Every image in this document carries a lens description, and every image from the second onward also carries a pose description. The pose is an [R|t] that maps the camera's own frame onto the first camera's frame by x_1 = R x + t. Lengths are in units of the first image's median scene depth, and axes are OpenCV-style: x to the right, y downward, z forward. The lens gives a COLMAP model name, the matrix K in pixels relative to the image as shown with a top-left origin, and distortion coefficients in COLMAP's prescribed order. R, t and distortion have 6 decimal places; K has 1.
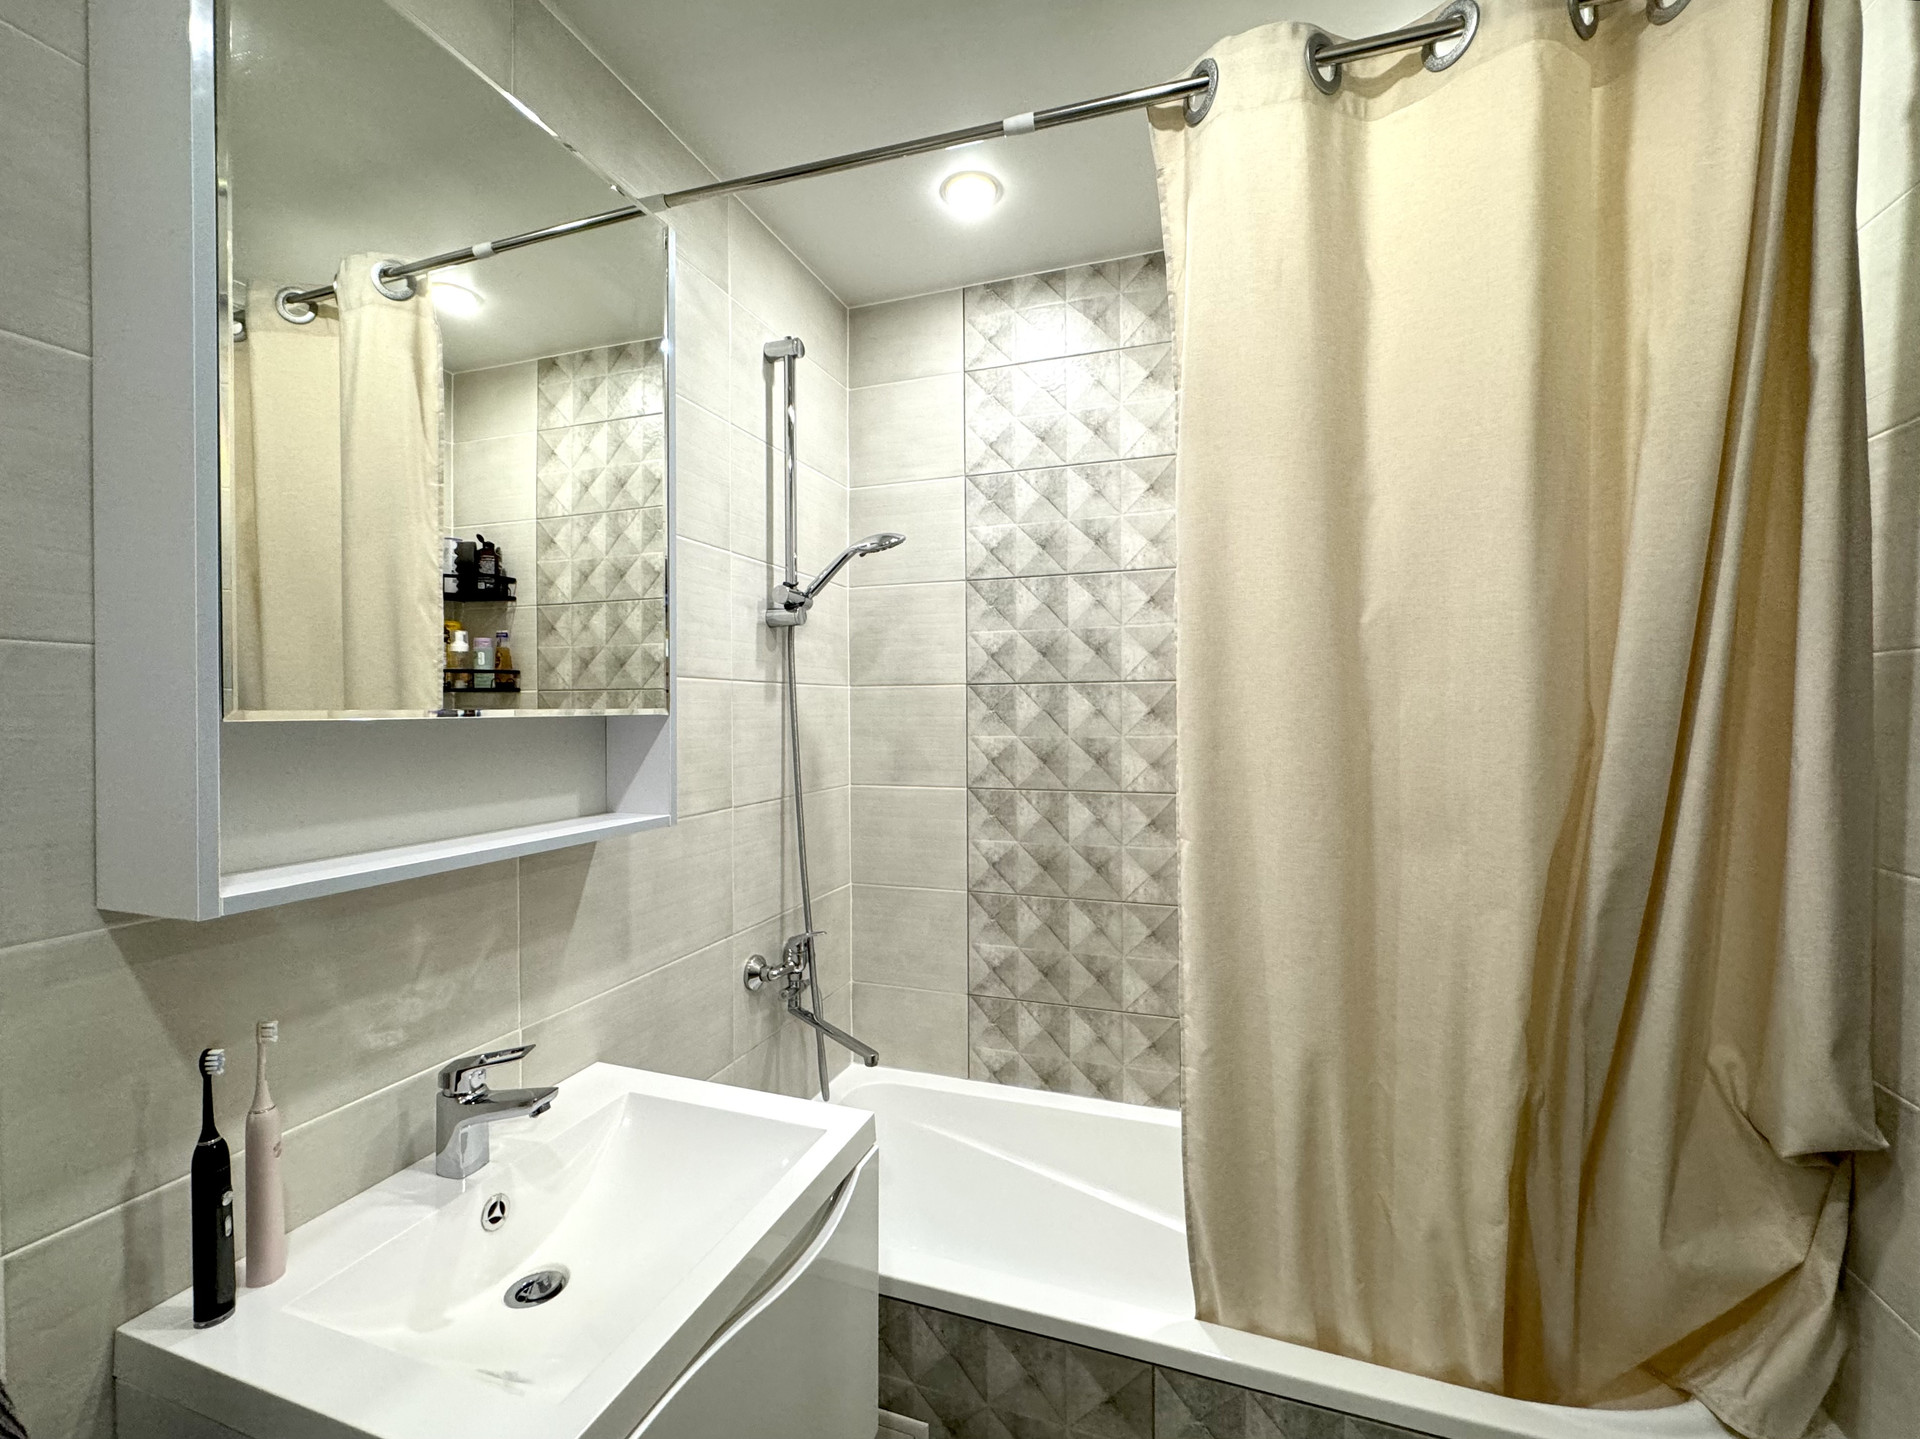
lens RADIAL K [[819.6, 0, 960.0], [0, 819.6, 719.5], [0, 0, 1]] dist [-0.001149, -0.000032]
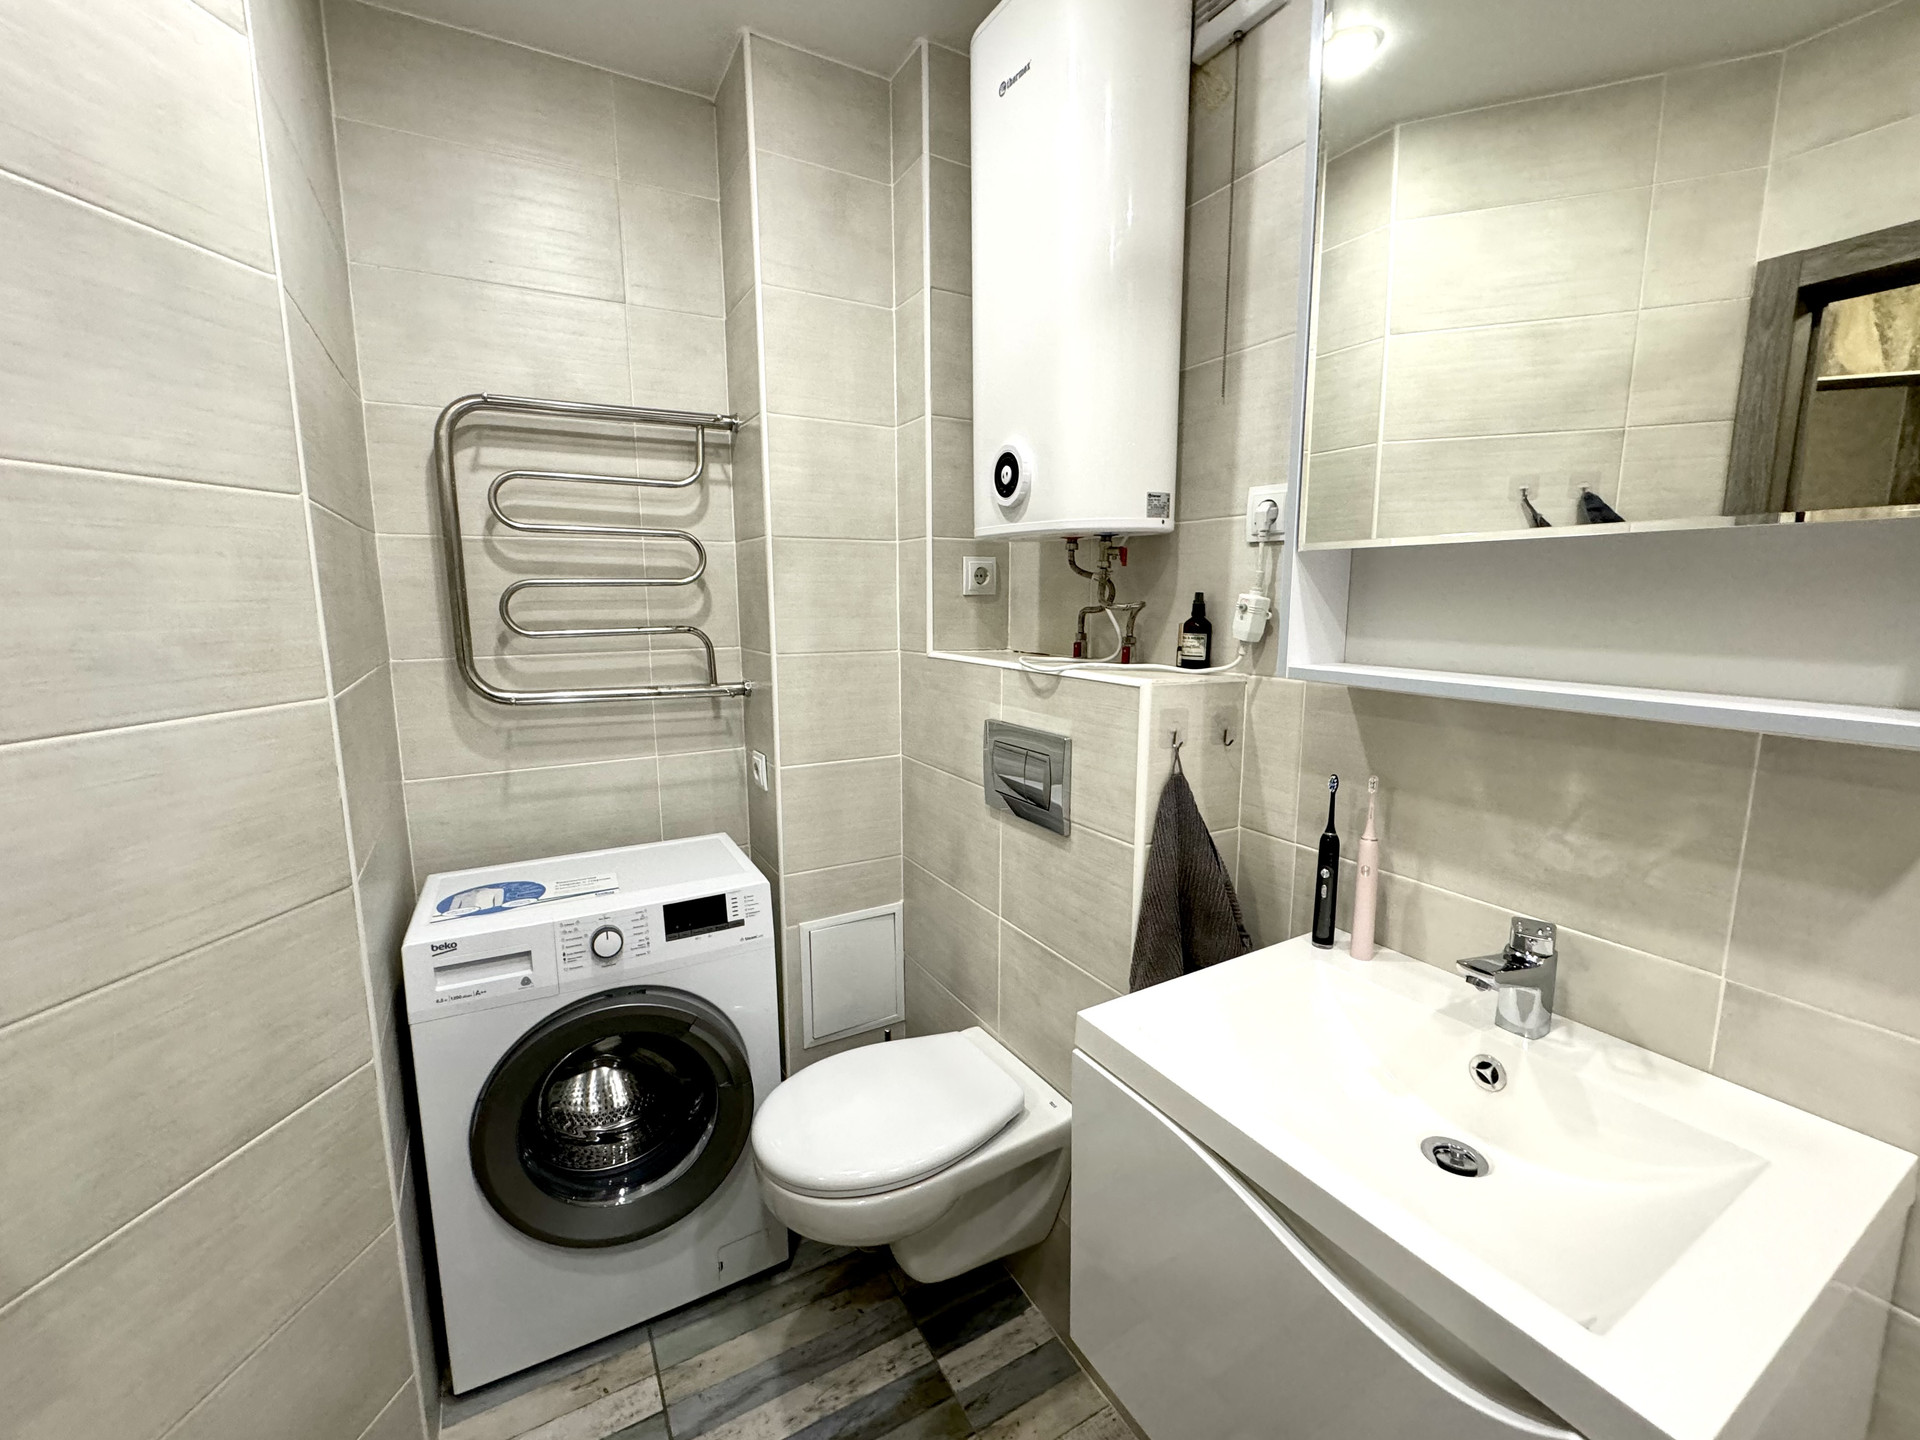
lens RADIAL K [[787.1, 0, 958.9], [0, 787.1, 714.2], [0, 0, 1]] dist [-0.001073, -0.000012]
pose [[-0.650822, 0.122868, -0.749222, 0.279972], [-0.005020, 0.986100, 0.166076, 0.026749], [0.759214, 0.111847, -0.641159, 0.648791]]
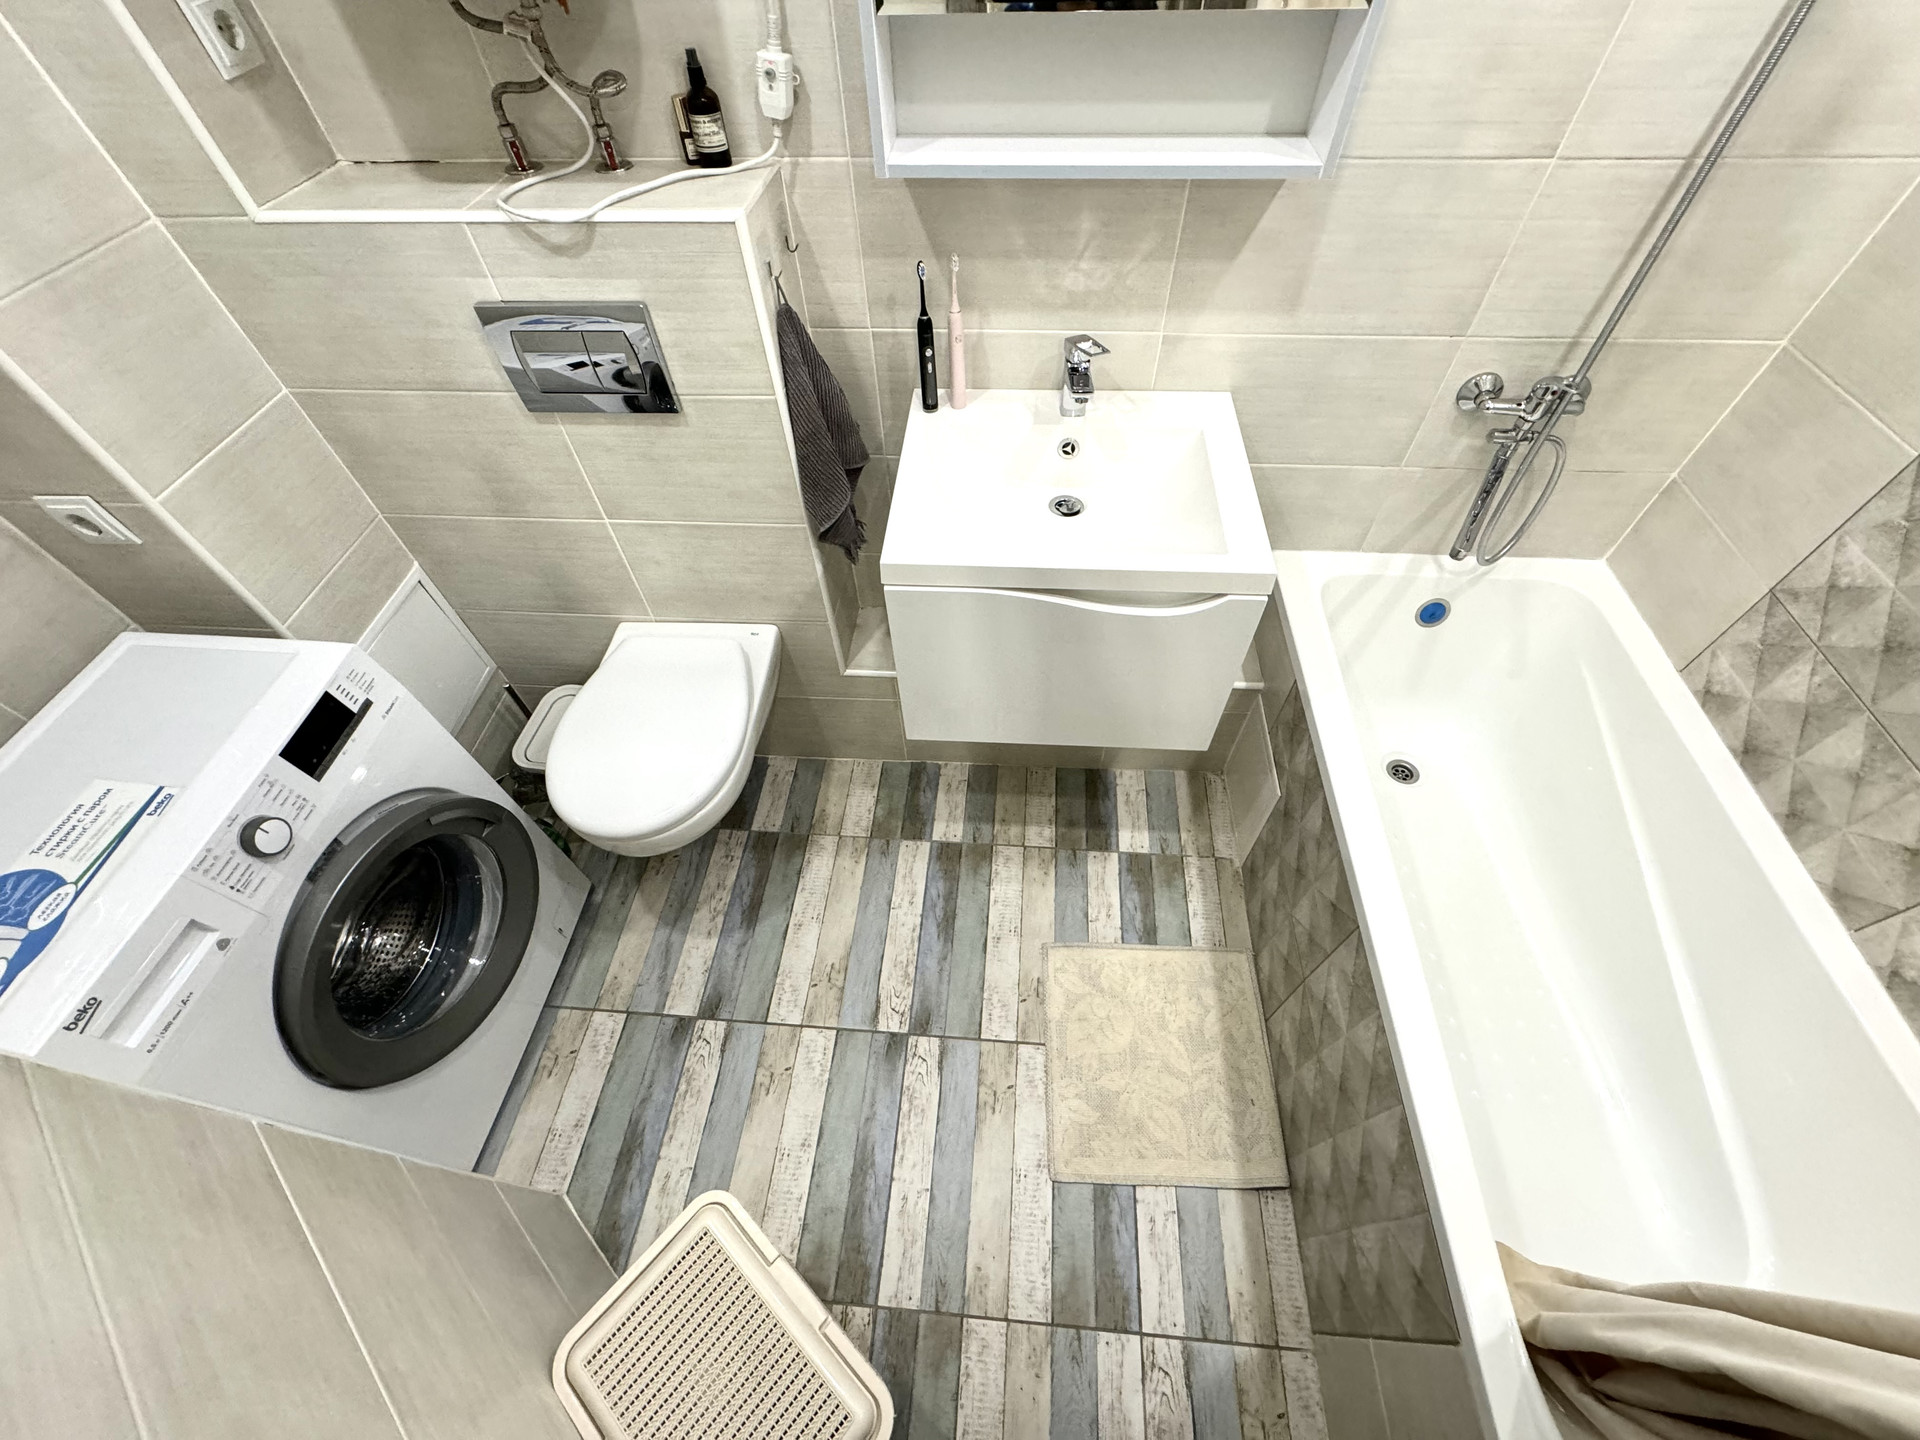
lens RADIAL K [[768.0, 0, 964.5], [0, 768.0, 716.4], [0, 0, 1]] dist [-0.001193, 0.000204]
pose [[0.259495, 0.766345, -0.587689, 0.356827], [0.009698, 0.606436, 0.795073, -0.135157], [0.965696, -0.212017, 0.149935, 0.302343]]
